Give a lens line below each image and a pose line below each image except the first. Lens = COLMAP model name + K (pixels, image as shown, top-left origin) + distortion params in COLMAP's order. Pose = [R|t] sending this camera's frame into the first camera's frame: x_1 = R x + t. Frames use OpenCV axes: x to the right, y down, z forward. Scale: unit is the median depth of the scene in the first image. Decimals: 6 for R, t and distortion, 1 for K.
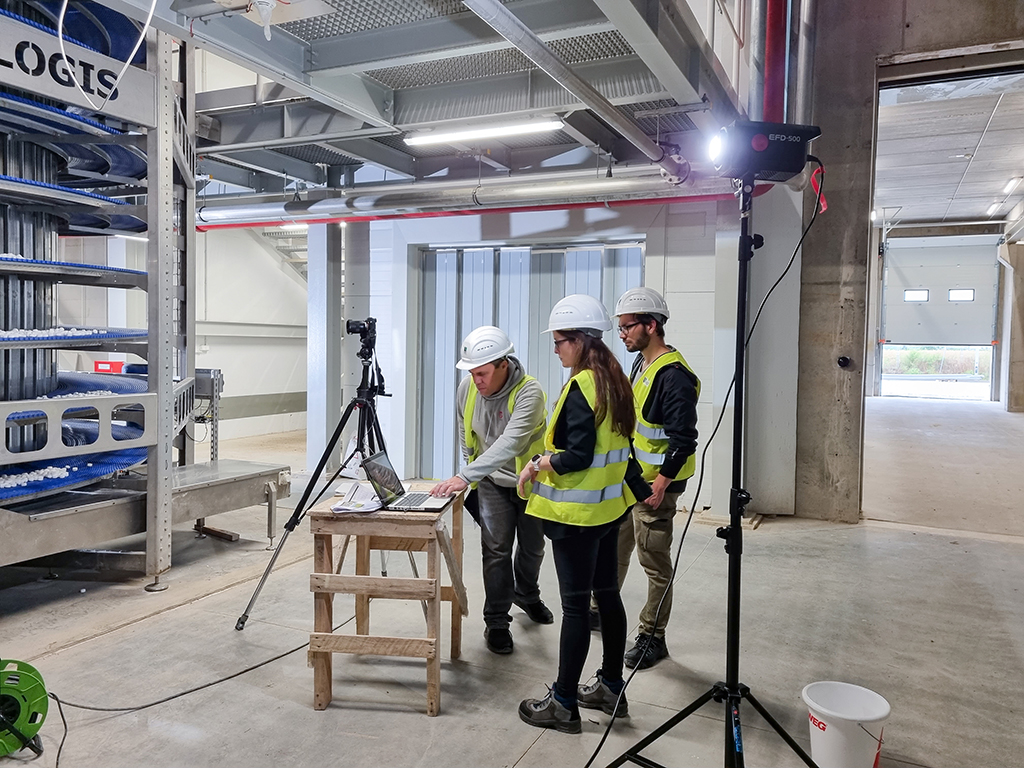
lens RADIAL K [[746.9, 0, 512.0], [0, 746.9, 384.0], [0, 0, 1]] dist [0.001734, -0.004550]
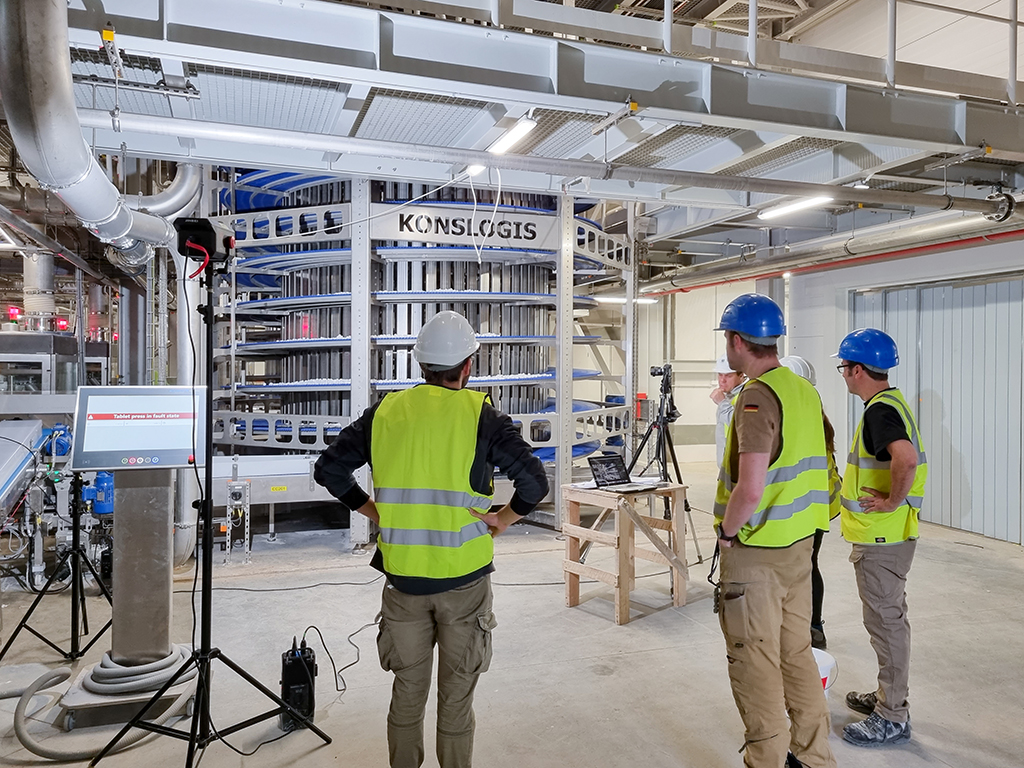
lens RADIAL K [[746.9, 0, 512.0], [0, 746.9, 384.0], [0, 0, 1]] dist [0.001734, -0.004550]
pose [[0.696799, 0.000271, -0.717267, 0.658980], [-0.029880, 0.999143, -0.028650, -0.003497], [0.716644, 0.041395, 0.696209, -0.201201]]
